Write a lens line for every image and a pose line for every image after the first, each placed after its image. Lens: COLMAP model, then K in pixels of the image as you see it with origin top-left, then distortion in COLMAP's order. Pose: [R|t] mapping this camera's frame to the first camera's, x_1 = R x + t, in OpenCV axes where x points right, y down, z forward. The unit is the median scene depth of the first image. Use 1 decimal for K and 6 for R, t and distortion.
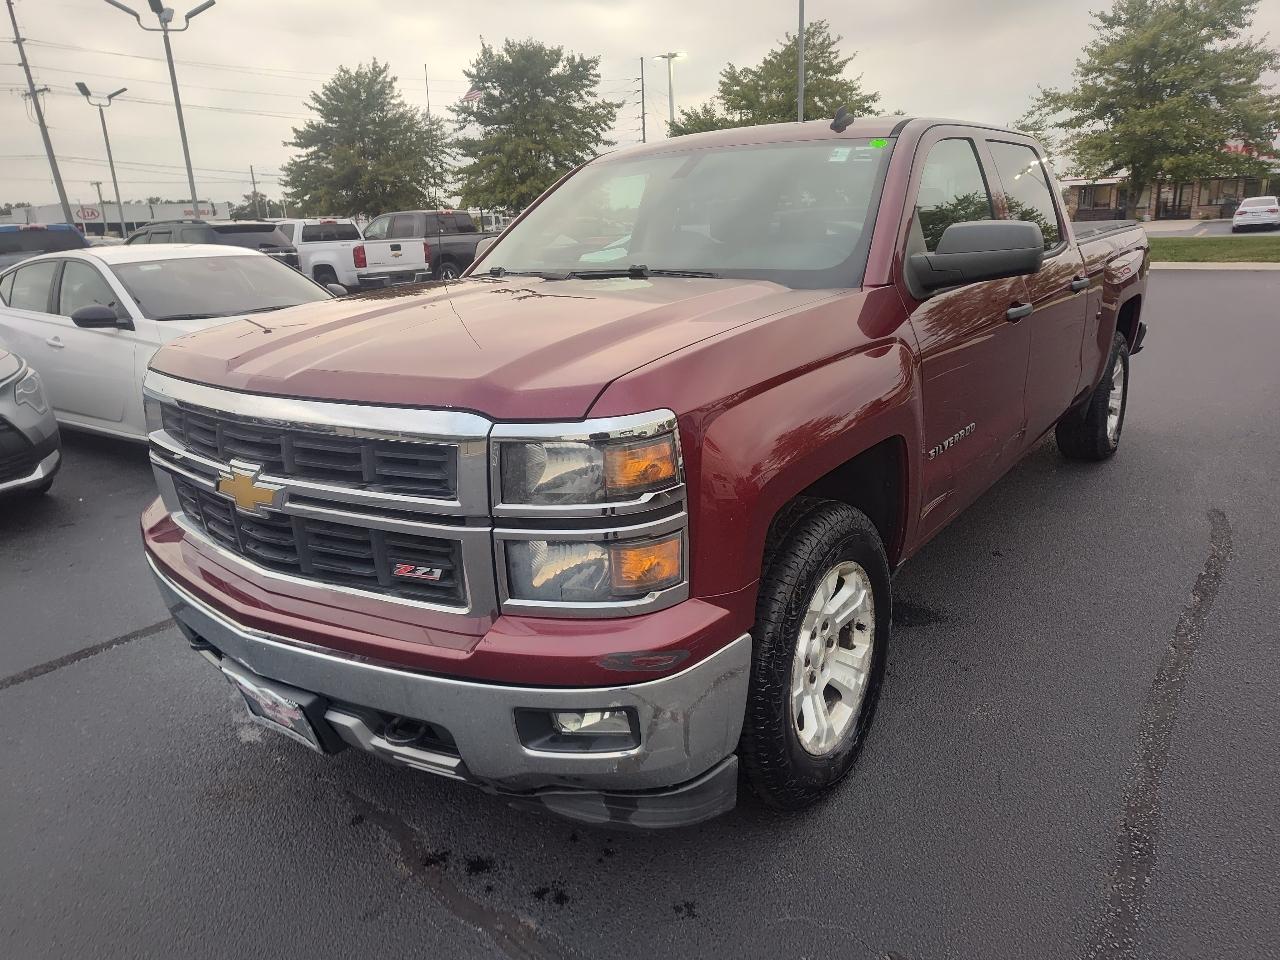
lens RADIAL K [[911.9, 0, 640.0], [0, 911.9, 480.0], [0, 0, 1]] dist [-0.003940, -0.001370]
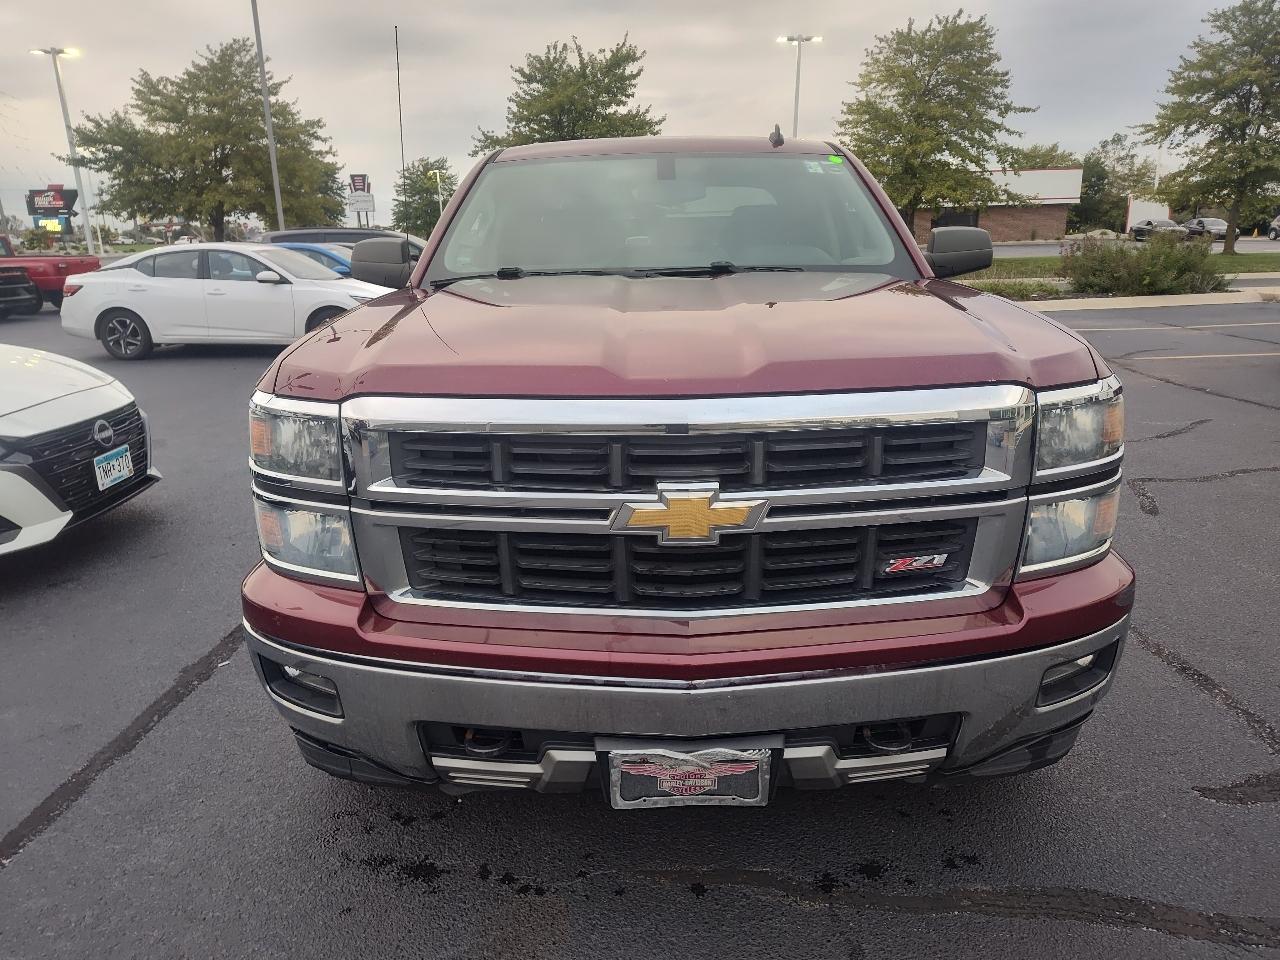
lens RADIAL K [[882.5, 0, 649.9], [0, 882.5, 474.9], [0, 0, 1]] dist [0.006434, -0.007368]
pose [[0.795456, -0.133550, 0.591112, -0.093660], [0.150469, 0.988395, 0.020822, -0.004840], [-0.587034, 0.072381, 0.806320, 0.038407]]
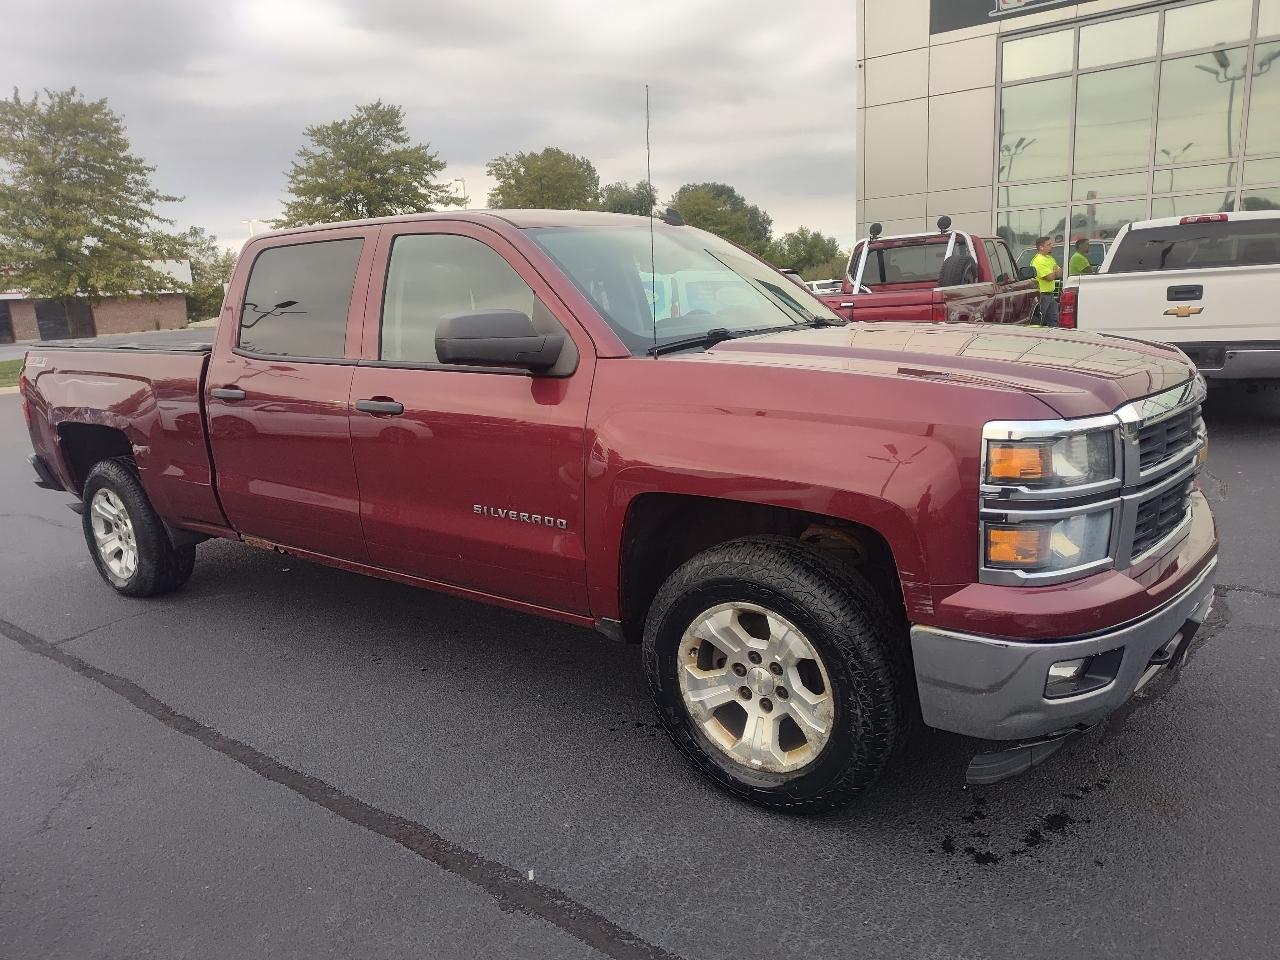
lens RADIAL K [[872.1, 0, 647.1], [0, 872.1, 483.7], [0, 0, 1]] dist [0.039471, -0.045365]
pose [[-0.018604, -0.170012, 0.985266, -0.169019], [0.314479, 0.934427, 0.167177, -0.041374], [-0.949082, 0.312956, 0.036081, 0.175472]]
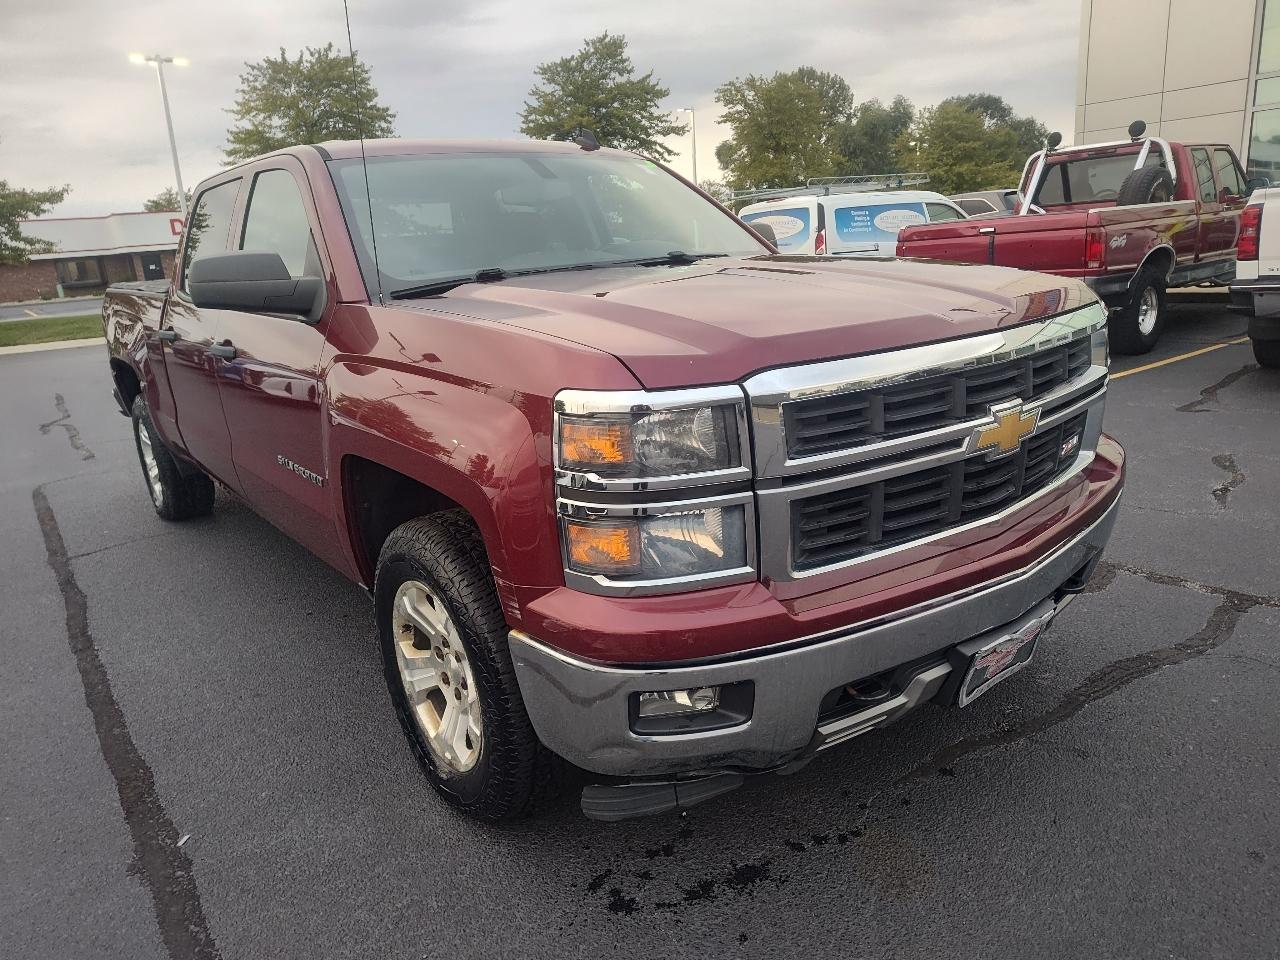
lens RADIAL K [[877.8, 0, 650.1], [0, 877.8, 482.1], [0, 0, 1]] dist [0.020903, -0.028905]
pose [[0.250756, -0.234007, 0.939341, -0.145318], [0.316962, 0.936703, 0.148738, -0.020362], [-0.914689, 0.260439, 0.309055, 0.109048]]
